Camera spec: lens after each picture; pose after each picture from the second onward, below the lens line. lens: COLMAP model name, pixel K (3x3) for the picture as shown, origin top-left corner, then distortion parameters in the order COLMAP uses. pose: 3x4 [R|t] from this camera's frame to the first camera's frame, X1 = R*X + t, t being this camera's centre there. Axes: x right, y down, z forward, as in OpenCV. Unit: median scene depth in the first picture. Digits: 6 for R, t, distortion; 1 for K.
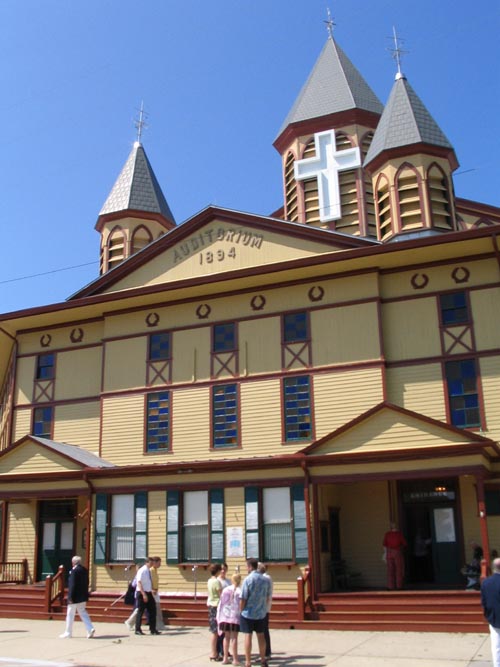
lens RADIAL K [[773.3, 0, 178.9], [0, 773.3, 333.2], [0, 0, 1]] dist [-0.008771, -0.534418]
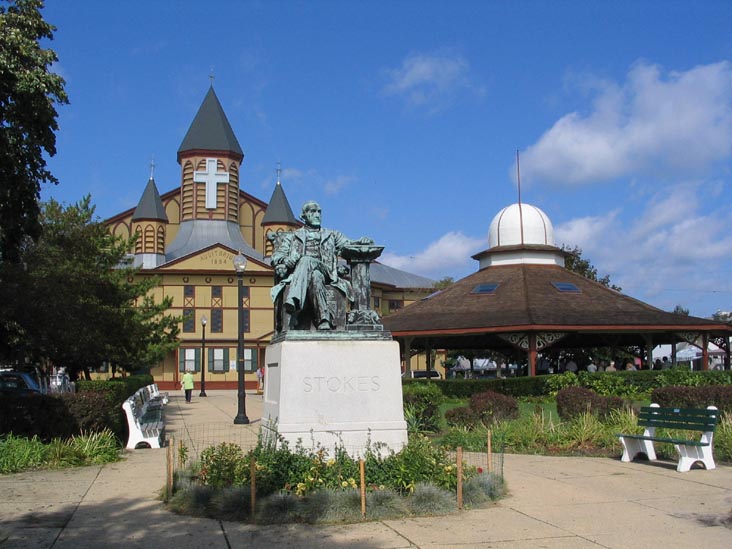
lens RADIAL K [[827.2, 0, 366.0], [0, 827.2, 274.5], [0, 0, 1]] dist [-0.133219, 0.110717]
pose [[0.784258, 0.074589, 0.615935, -1.315462], [-0.170508, 0.980433, 0.098375, -0.426320], [-0.596545, -0.182173, 0.781631, -1.559161]]
